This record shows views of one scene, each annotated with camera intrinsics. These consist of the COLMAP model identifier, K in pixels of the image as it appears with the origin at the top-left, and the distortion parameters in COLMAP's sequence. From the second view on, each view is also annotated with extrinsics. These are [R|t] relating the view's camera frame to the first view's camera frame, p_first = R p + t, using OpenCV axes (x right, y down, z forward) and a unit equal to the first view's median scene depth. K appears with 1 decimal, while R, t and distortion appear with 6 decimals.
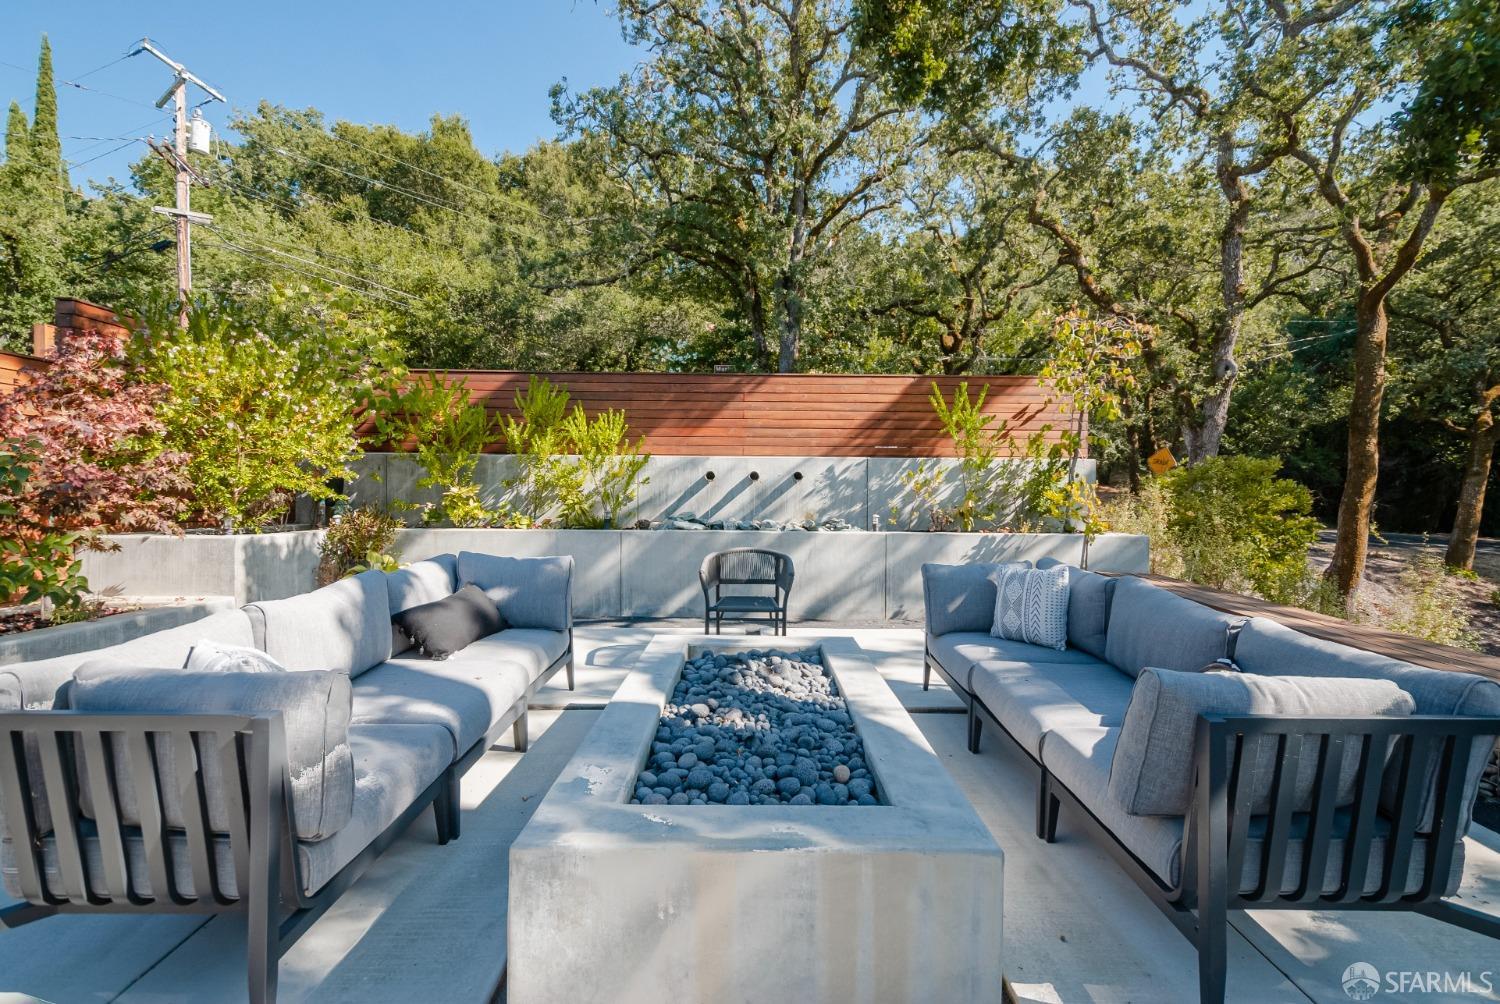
lens RADIAL K [[676.1, 0, 758.0], [0, 676.1, 508.7], [0, 0, 1]] dist [0.005997, -0.001709]
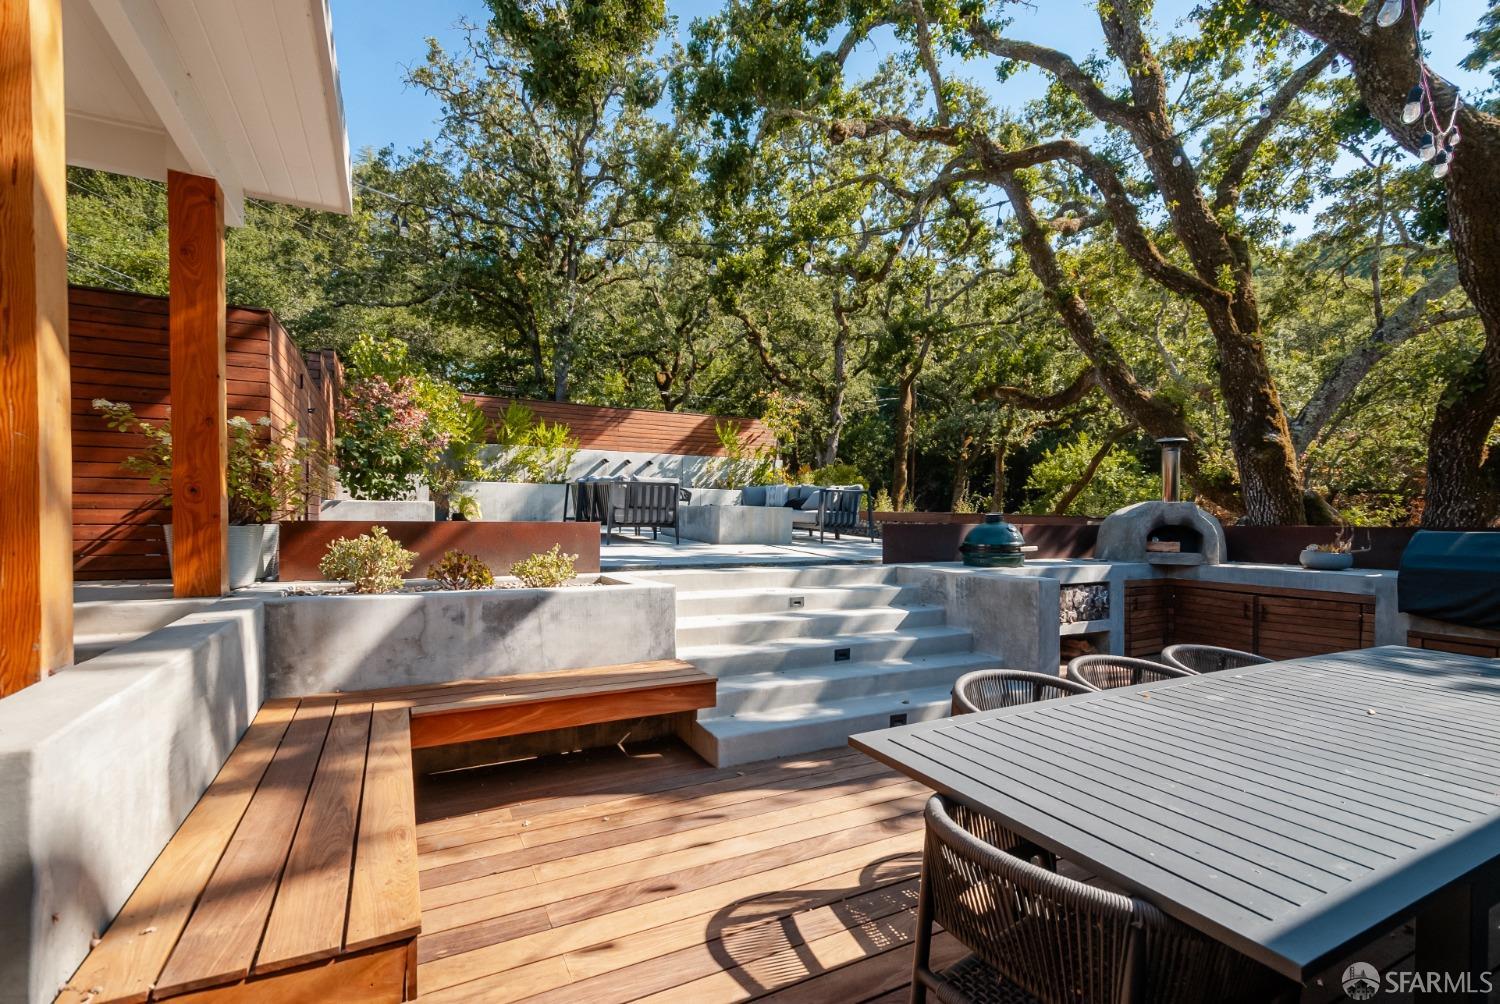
lens RADIAL K [[676.1, 0, 756.7], [0, 676.1, 533.4], [0, 0, 1]] dist [0.005997, -0.001709]
pose [[0.890320, -0.008043, 0.455265, -0.213229], [0.004434, 0.999950, 0.008994, 0.053317], [-0.455314, -0.005989, 0.890311, -0.336440]]
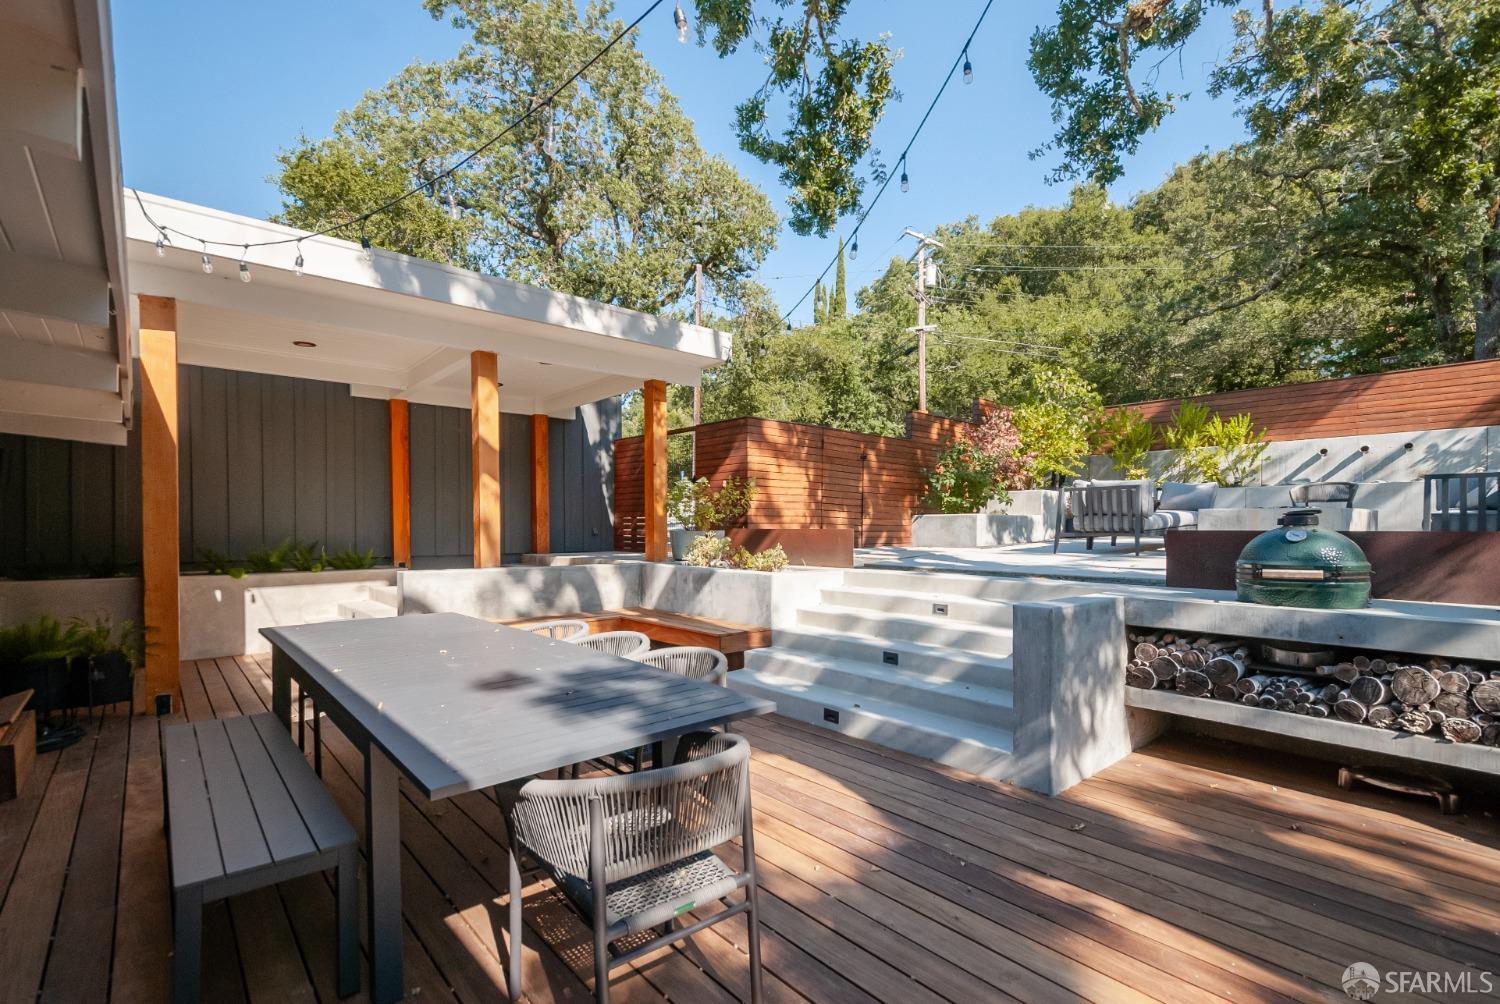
lens RADIAL K [[676.1, 0, 746.7], [0, 676.1, 539.4], [0, 0, 1]] dist [0.005997, -0.001709]
pose [[0.651185, 0.009107, -0.758864, 0.087282], [-0.010200, 0.999943, 0.003248, 0.055934], [0.758850, 0.005625, 0.651241, -0.334304]]
